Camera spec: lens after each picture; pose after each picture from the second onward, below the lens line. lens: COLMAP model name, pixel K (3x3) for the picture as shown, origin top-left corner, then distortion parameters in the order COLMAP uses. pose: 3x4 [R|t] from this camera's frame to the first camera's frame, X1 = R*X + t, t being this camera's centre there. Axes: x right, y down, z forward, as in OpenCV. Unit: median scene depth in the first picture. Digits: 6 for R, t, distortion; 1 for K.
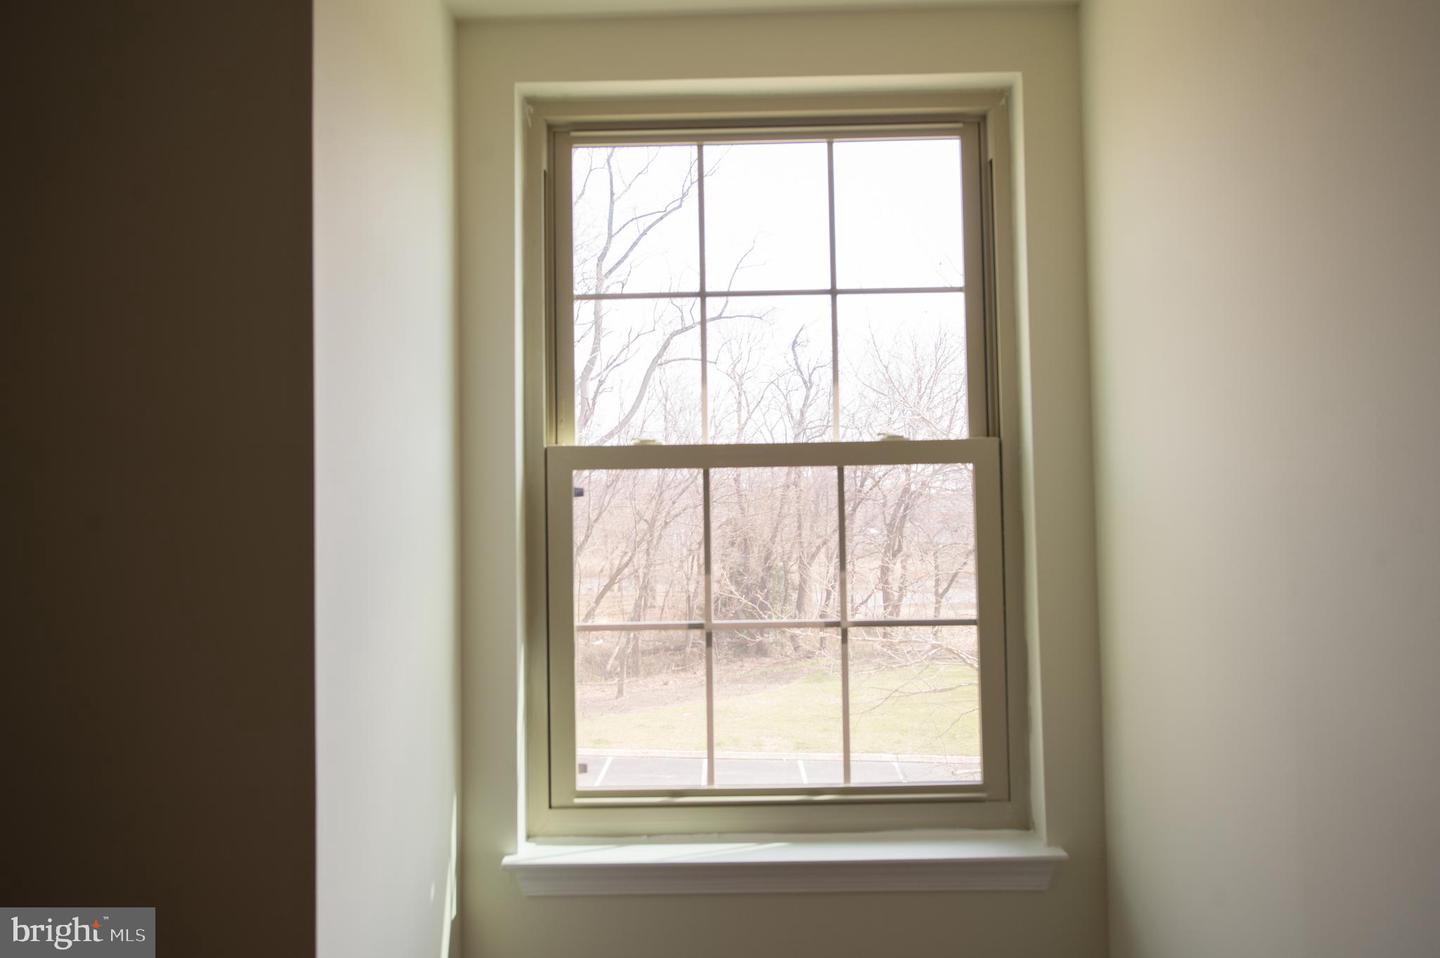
lens RADIAL K [[975.9, 0, 720.0], [0, 975.9, 479.0], [0, 0, 1]] dist [-0.000317, -0.000014]
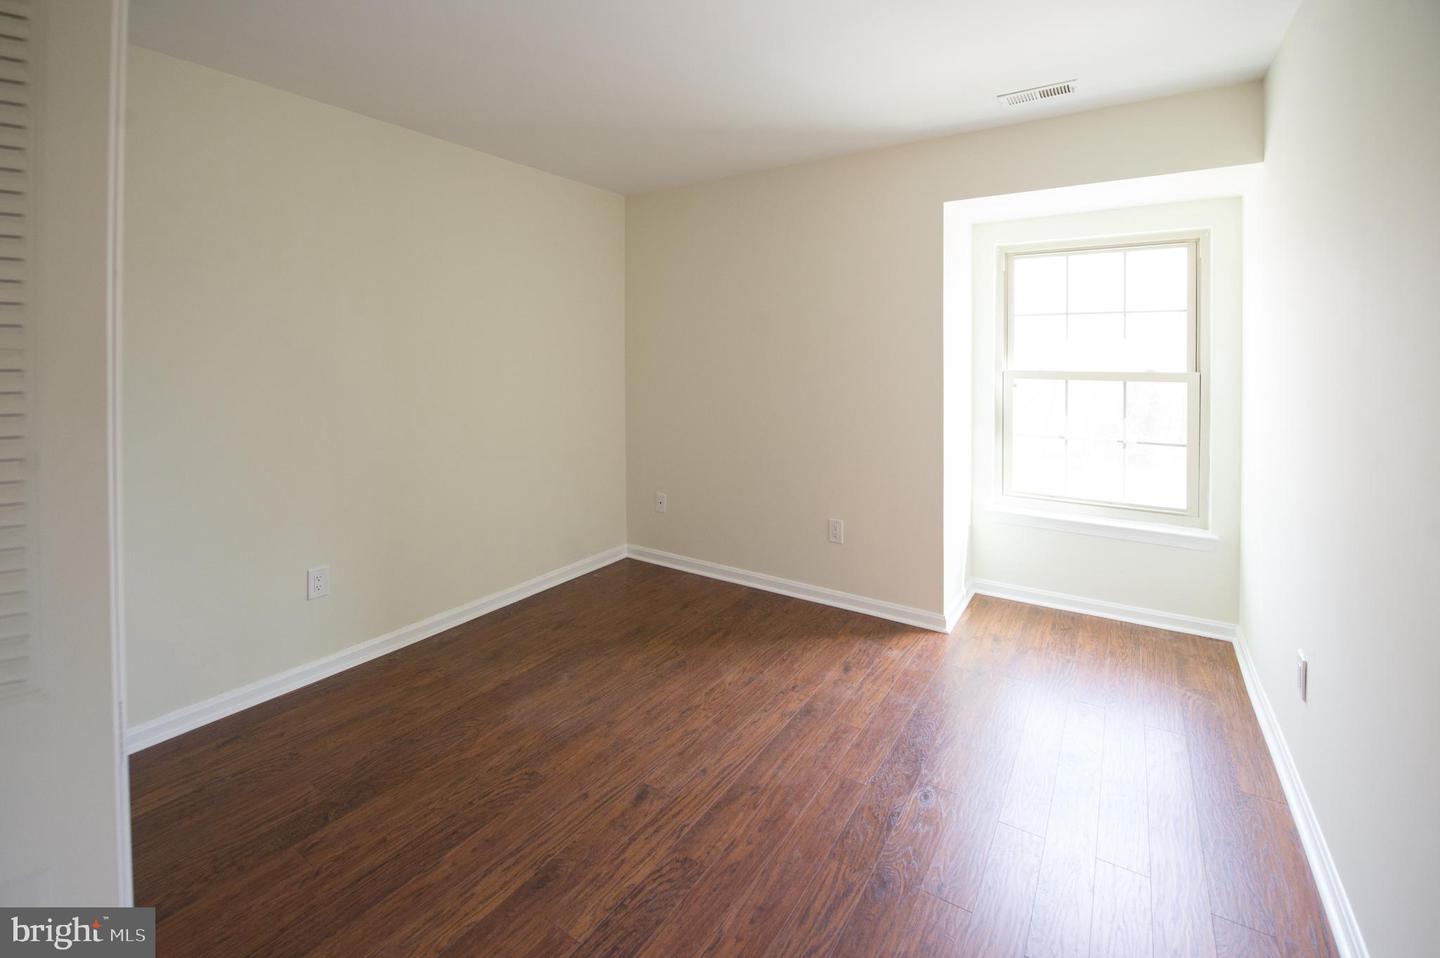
lens RADIAL K [[623.1, 0, 727.8], [0, 623.1, 355.1], [0, 0, 1]] dist [-0.011578, 0.000100]
pose [[0.846814, 0.021436, -0.531456, 0.103794], [0.001584, 0.999081, 0.042821, -0.153958], [0.531886, -0.037104, 0.846003, -0.951083]]
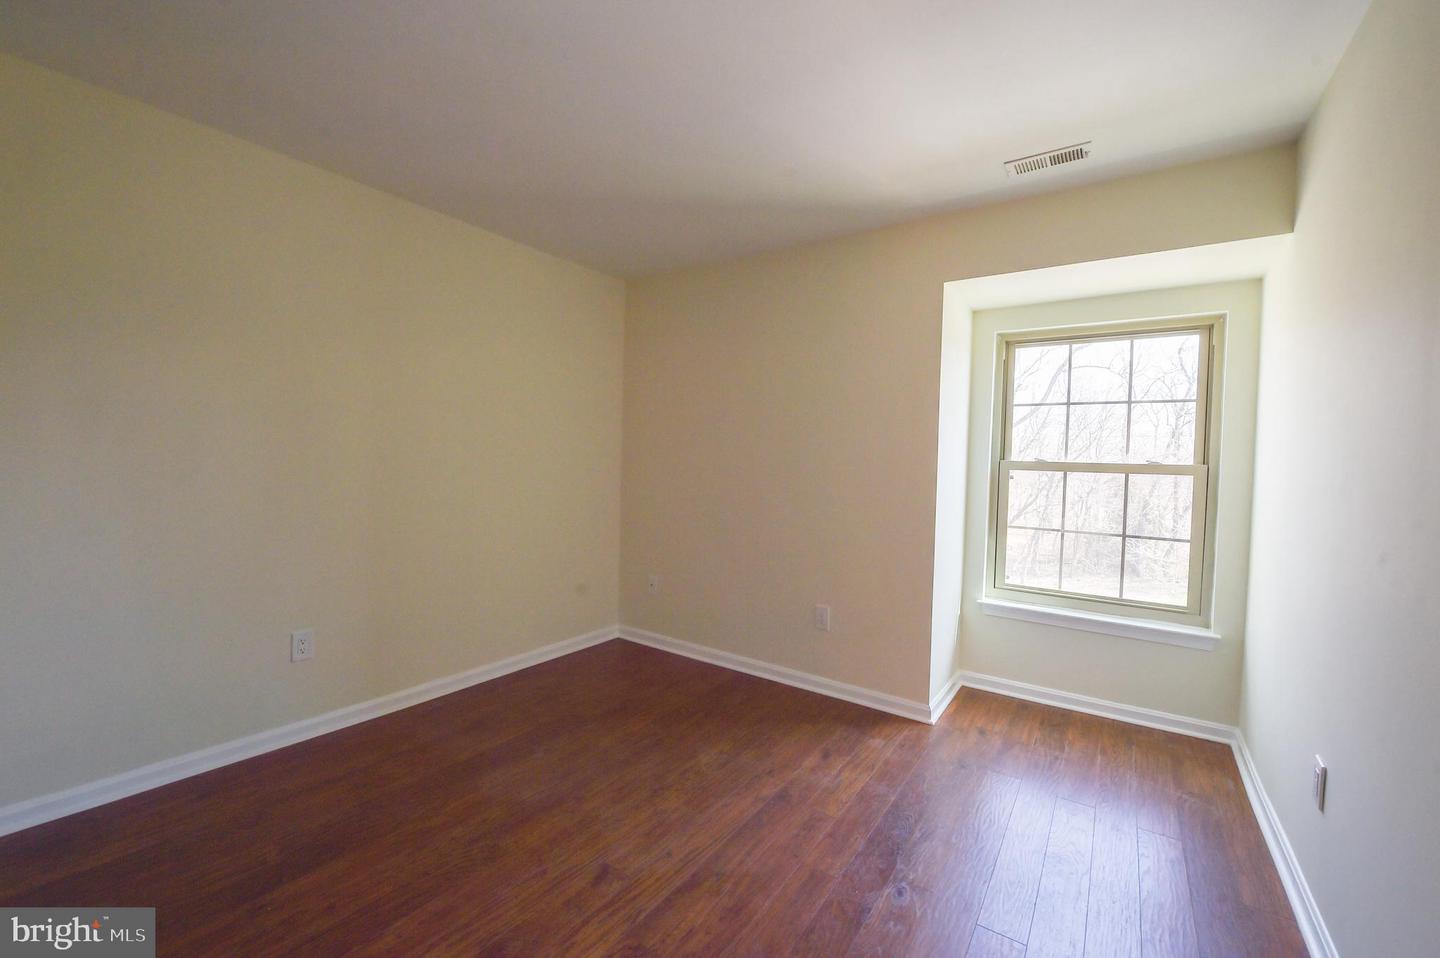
lens RADIAL K [[574.7, 0, 718.0], [0, 574.7, 476.1], [0, 0, 1]] dist [-0.017929, -0.000238]
pose [[0.824766, 0.056380, -0.562656, 0.079326], [-0.024070, 0.997616, 0.064681, -0.074287], [0.564961, -0.039804, 0.824157, -0.793054]]
